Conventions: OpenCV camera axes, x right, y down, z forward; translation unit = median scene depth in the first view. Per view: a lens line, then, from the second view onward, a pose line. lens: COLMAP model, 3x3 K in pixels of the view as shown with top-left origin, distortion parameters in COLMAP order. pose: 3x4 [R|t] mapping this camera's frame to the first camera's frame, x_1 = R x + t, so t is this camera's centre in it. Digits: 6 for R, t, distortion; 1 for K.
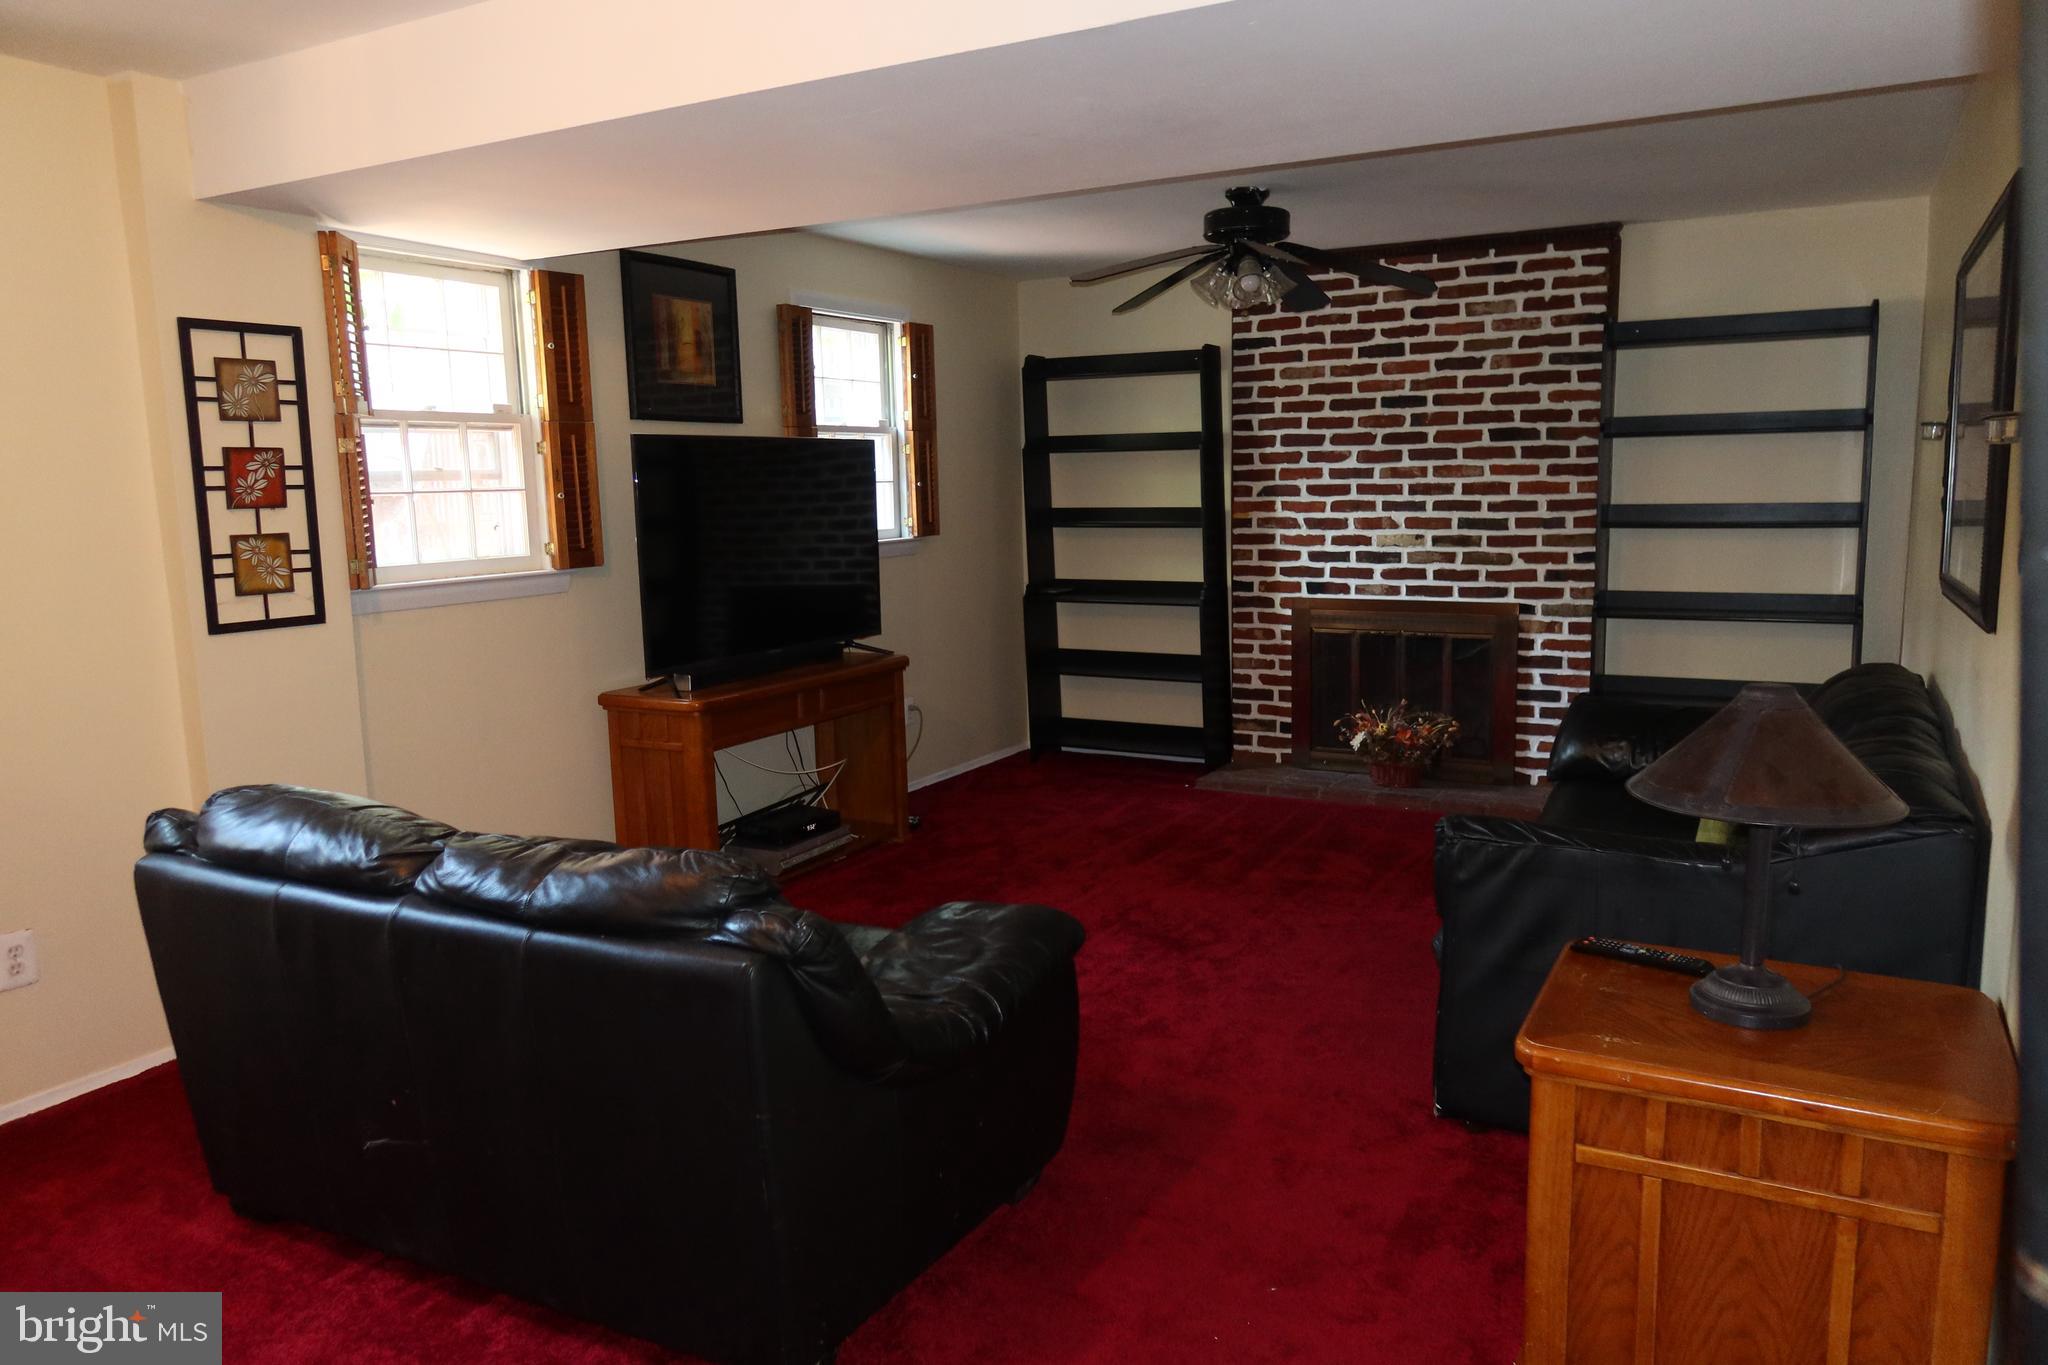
lens RADIAL K [[1409.7, 0, 1024.0], [0, 1409.7, 682.5], [0, 0, 1]] dist [-0.003650, 0.003090]
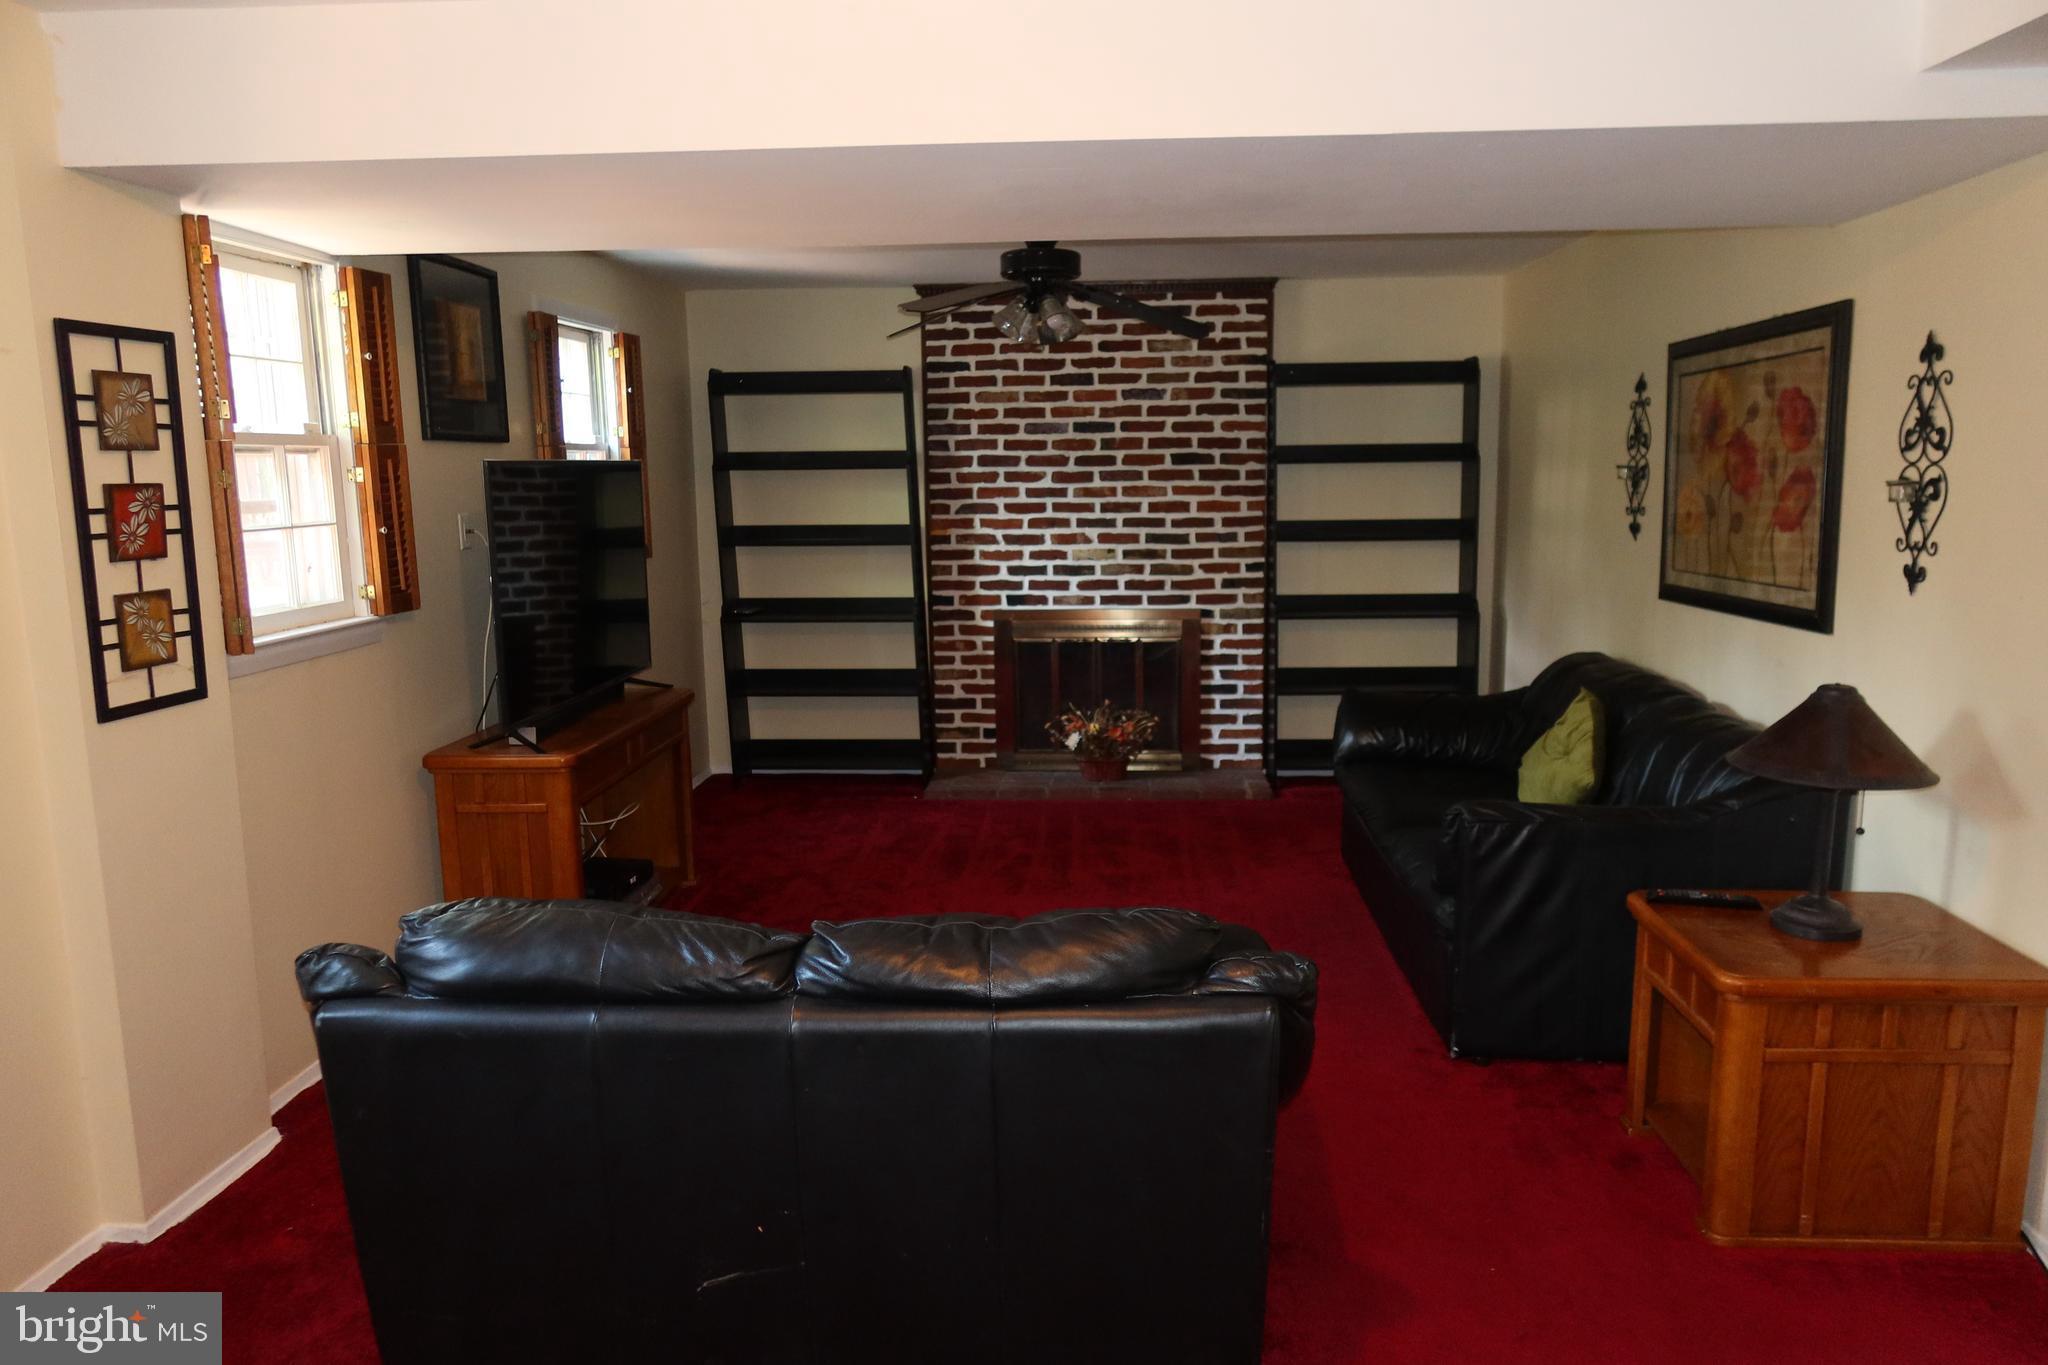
lens RADIAL K [[1409.7, 0, 1024.0], [0, 1409.7, 682.5], [0, 0, 1]] dist [-0.003650, 0.003090]
pose [[0.902559, -0.058401, 0.426587, -0.261798], [0.057195, 0.998240, 0.015651, -0.023058], [-0.426751, 0.010272, 0.904311, 0.041233]]
